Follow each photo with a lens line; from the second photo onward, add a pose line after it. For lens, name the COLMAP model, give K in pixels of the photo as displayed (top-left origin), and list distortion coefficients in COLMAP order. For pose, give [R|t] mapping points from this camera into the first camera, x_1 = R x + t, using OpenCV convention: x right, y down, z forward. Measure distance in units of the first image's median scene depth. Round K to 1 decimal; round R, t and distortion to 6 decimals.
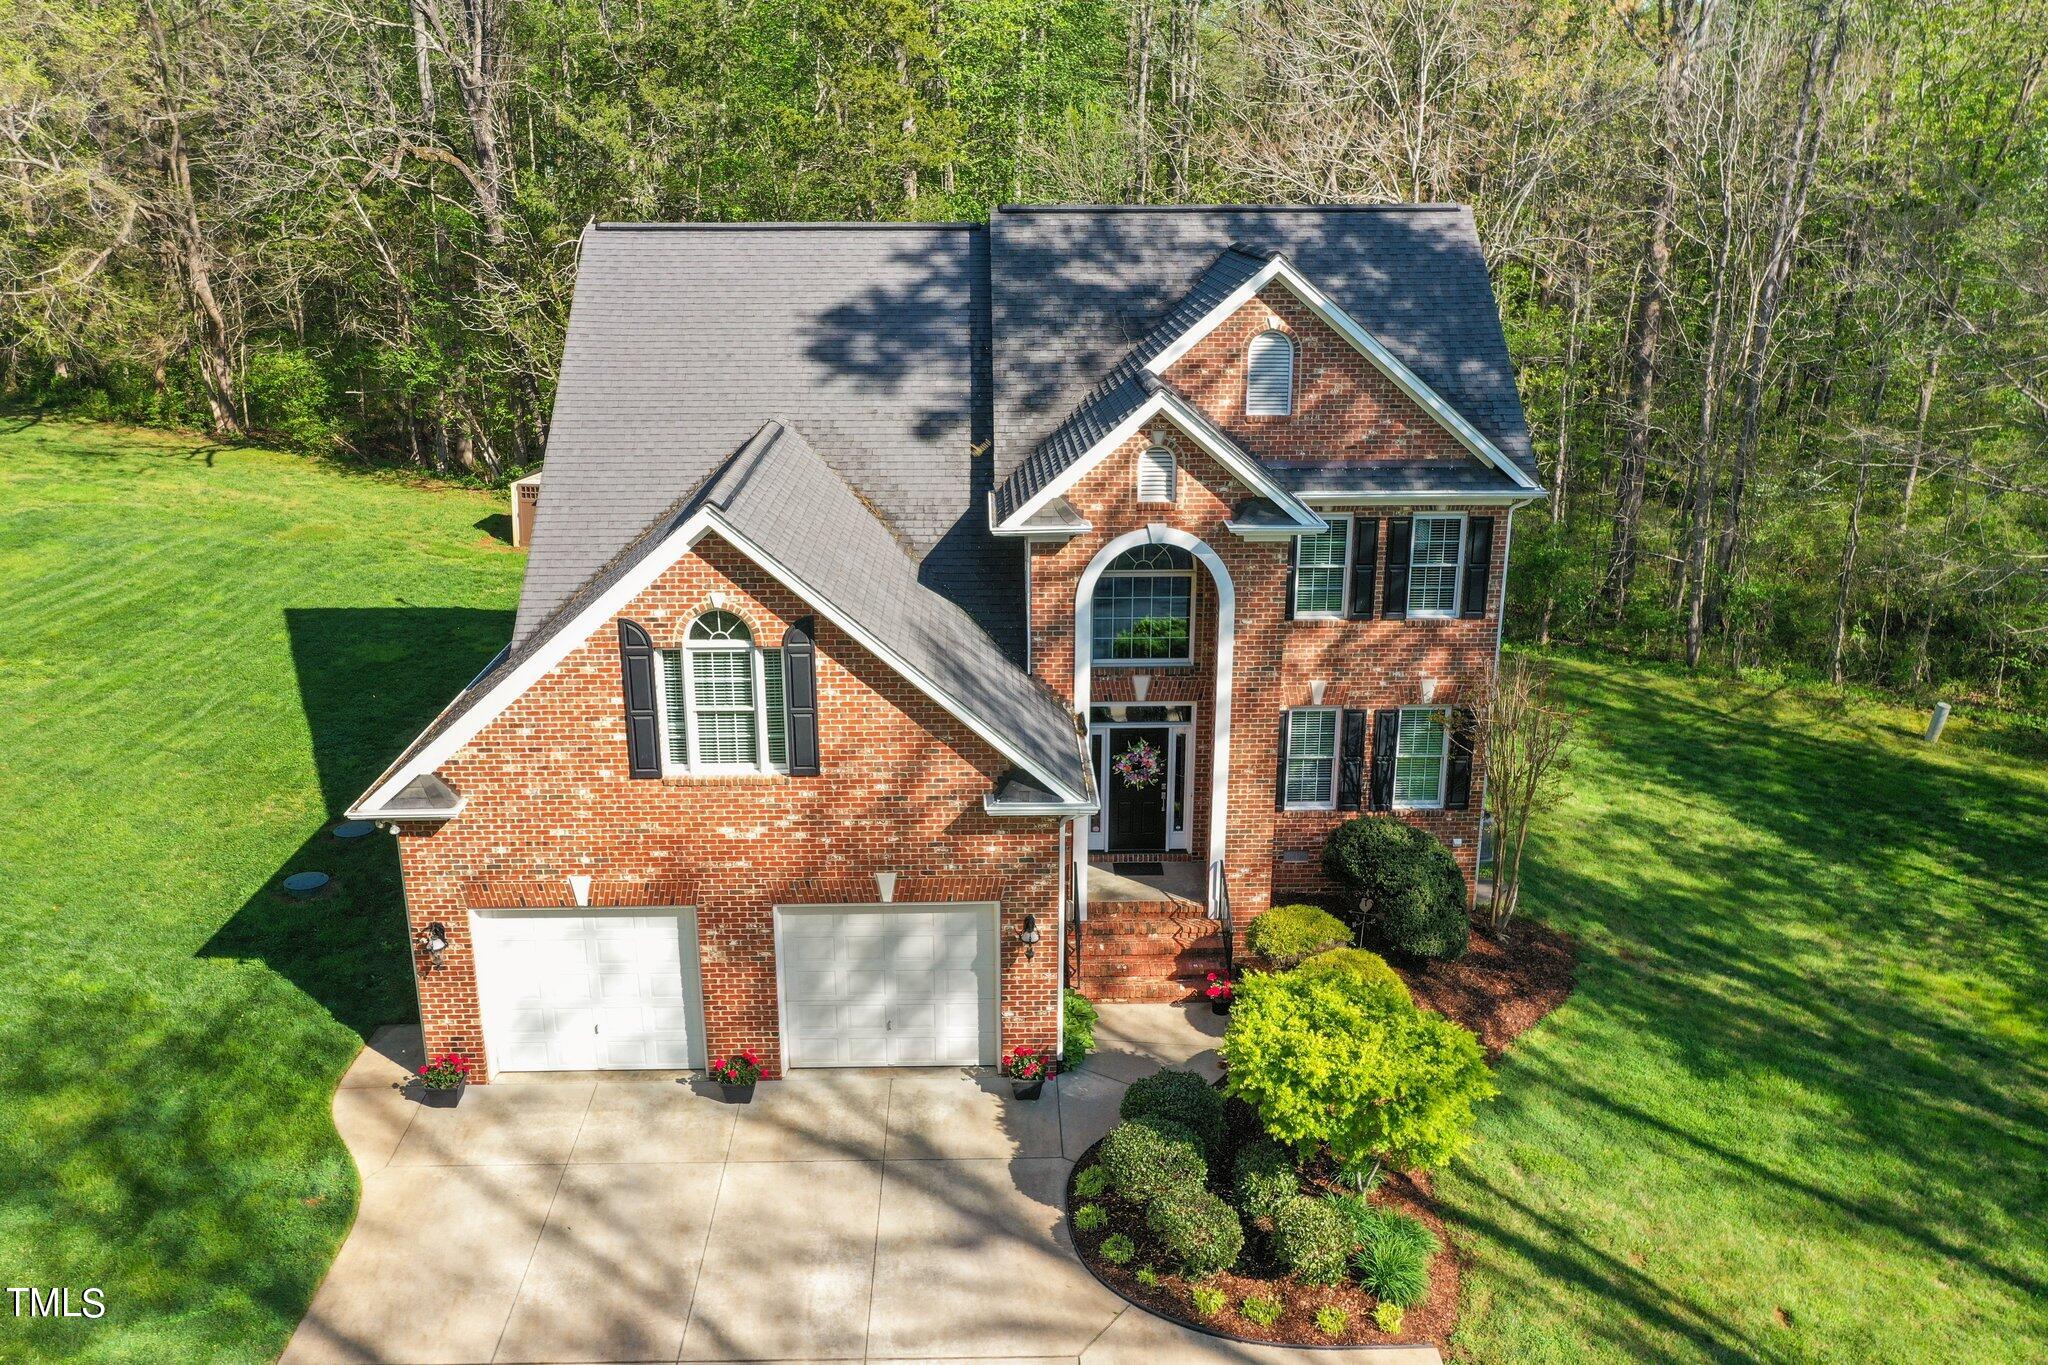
lens RADIAL K [[1644.9, 0, 1020.8], [0, 1644.9, 678.3], [0, 0, 1]] dist [0.001713, -0.020701]
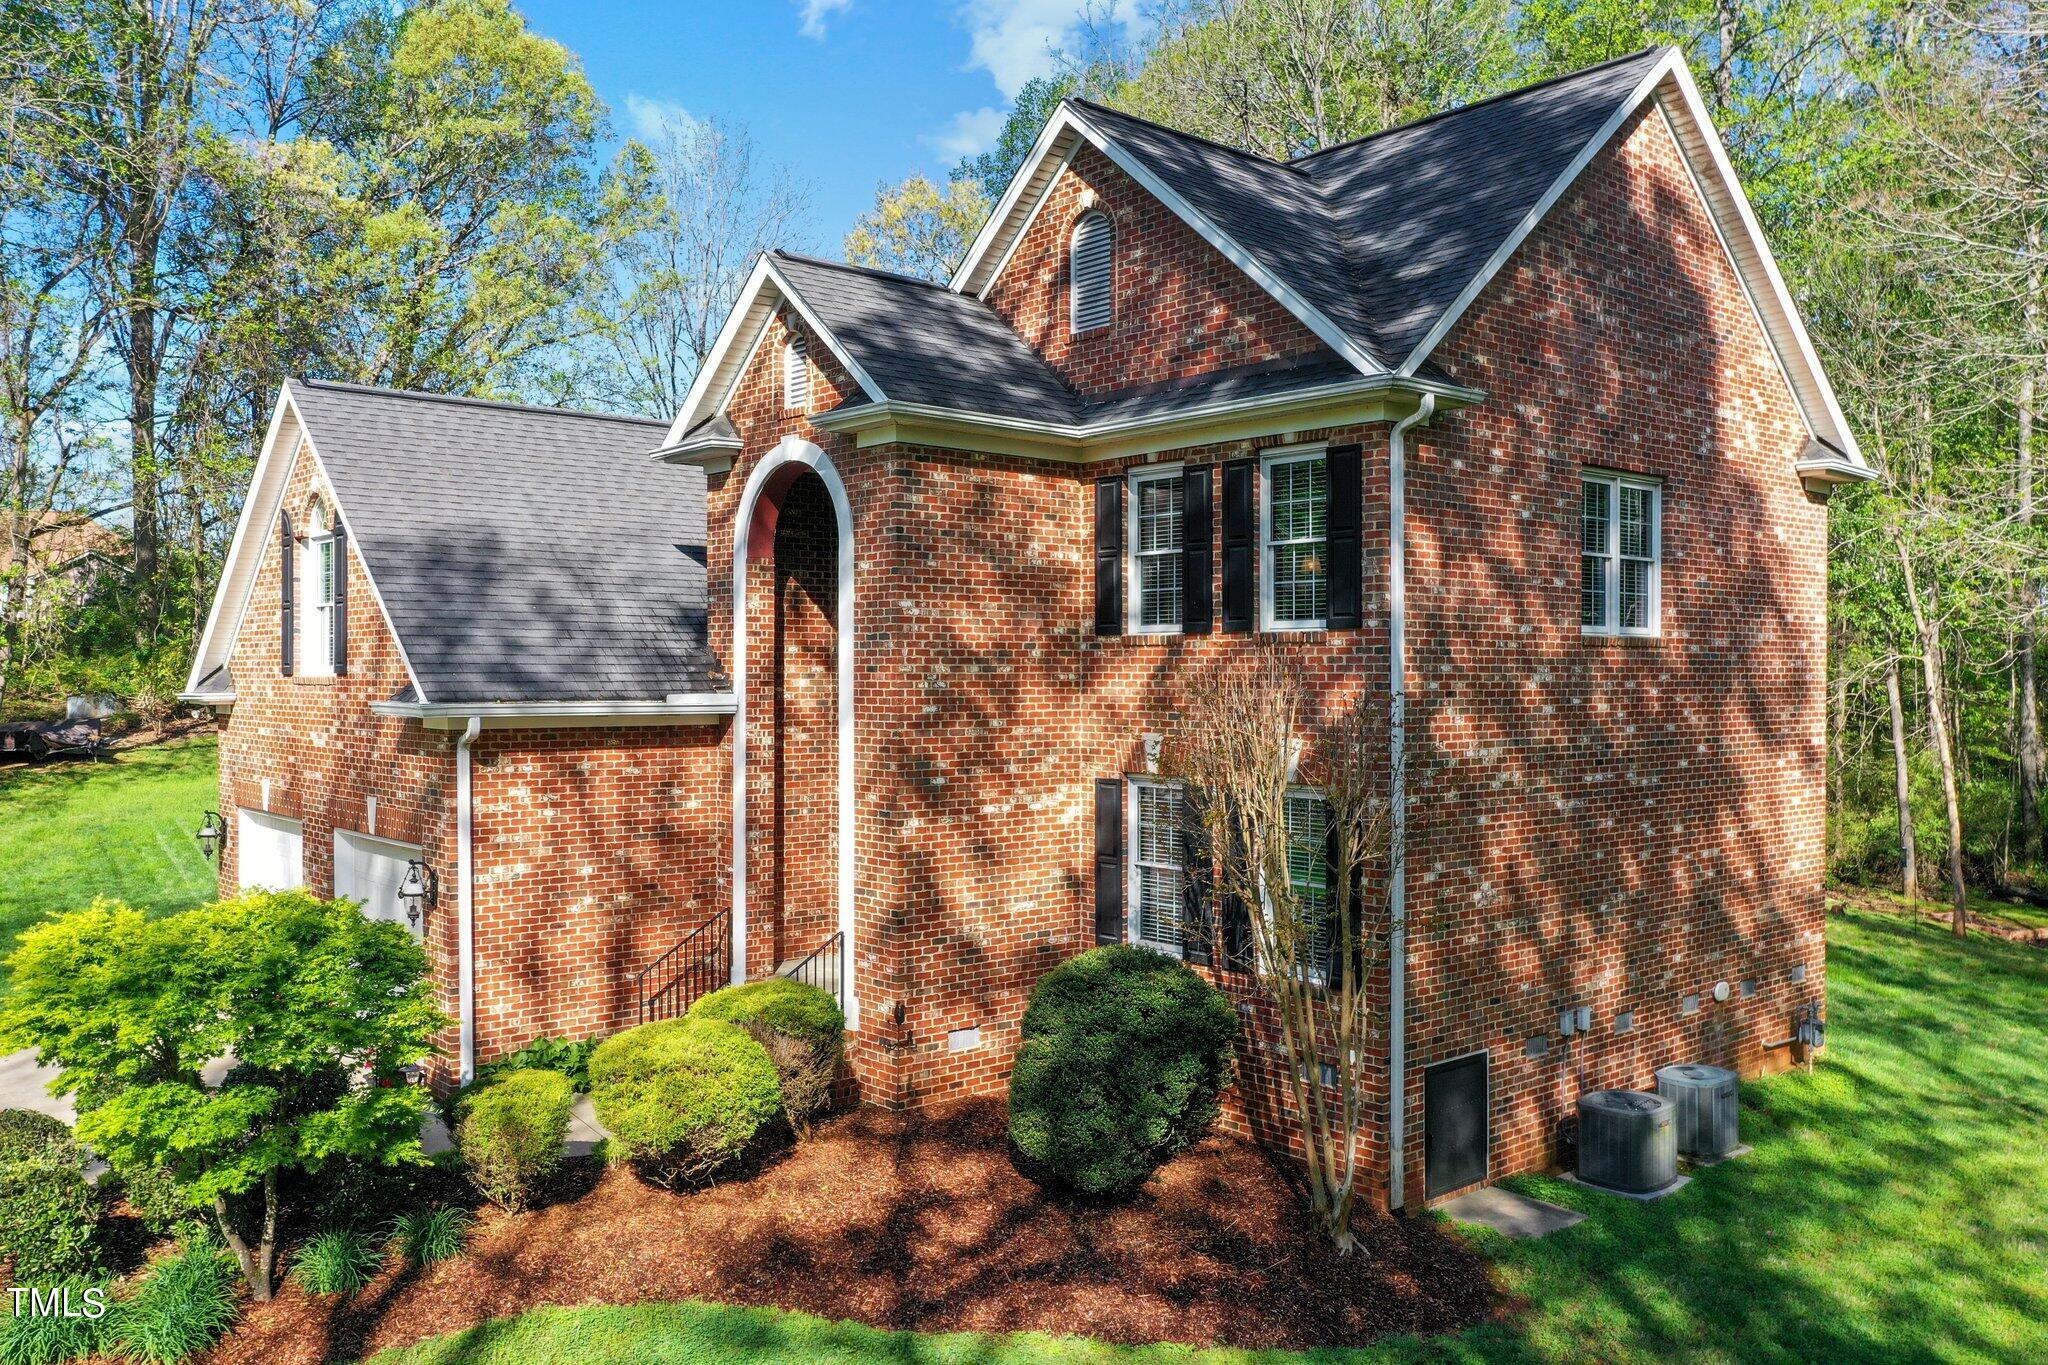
lens RADIAL K [[1644.9, 0, 1018.9], [0, 1644.9, 690.3], [0, 0, 1]] dist [0.001713, -0.020701]
pose [[0.622991, 0.008593, -0.782182, 0.752875], [-0.235417, 0.955640, -0.177005, 0.128668], [0.745963, 0.294412, 0.597378, 0.672729]]
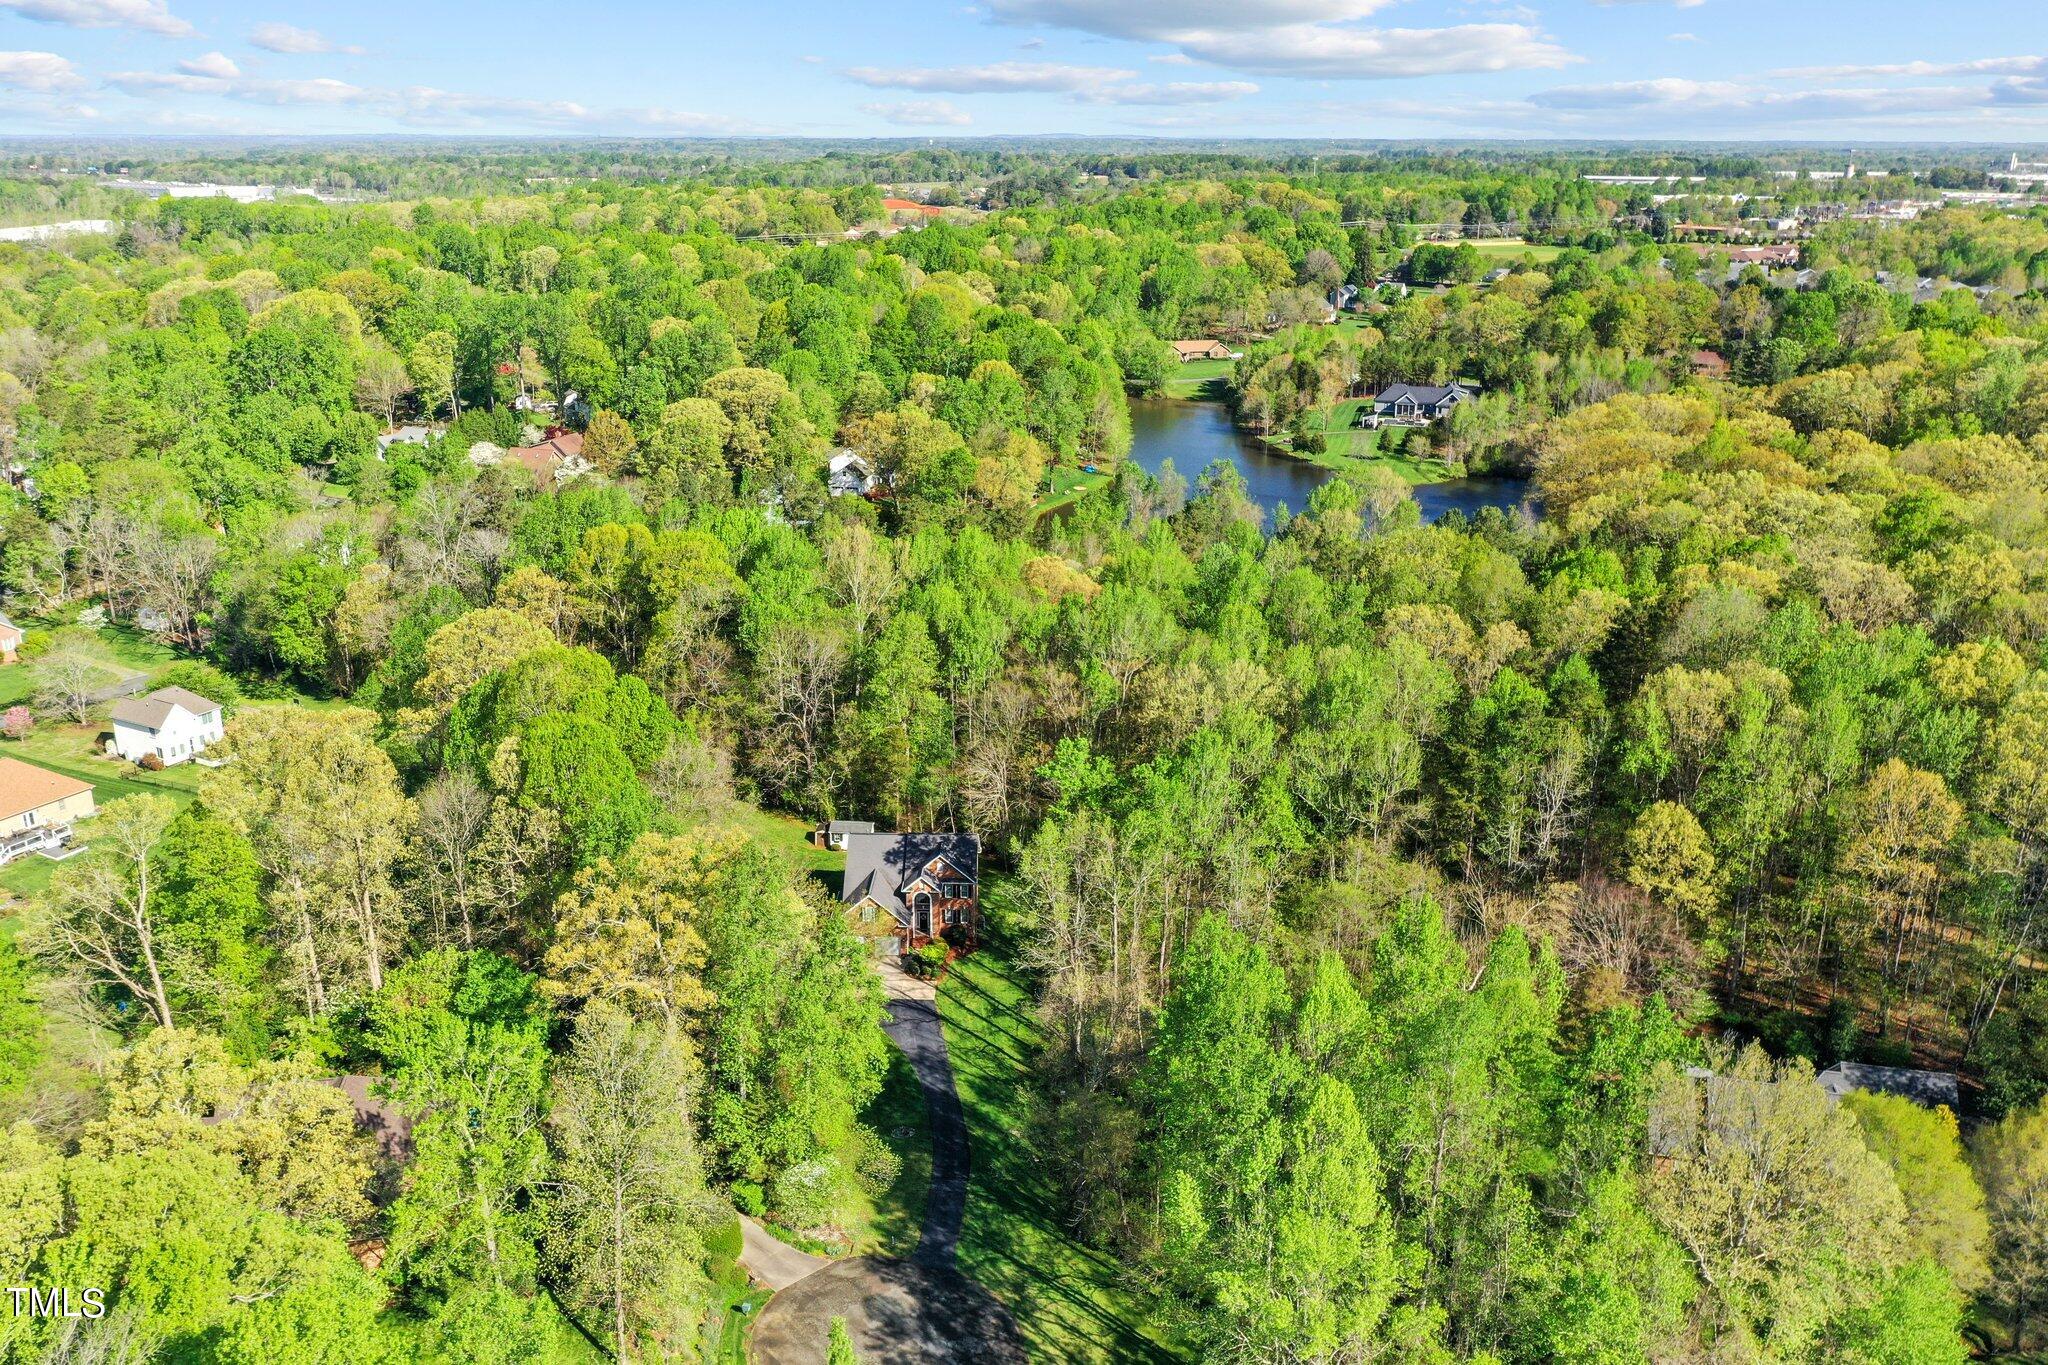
lens RADIAL K [[1644.9, 0, 1030.5], [0, 1644.9, 685.6], [0, 0, 1]] dist [0.001713, -0.020701]
pose [[0.998510, 0.024209, -0.048906, 0.991460], [-0.023690, 0.999657, 0.011158, -1.232917], [0.049159, -0.009982, 0.998741, -7.195810]]
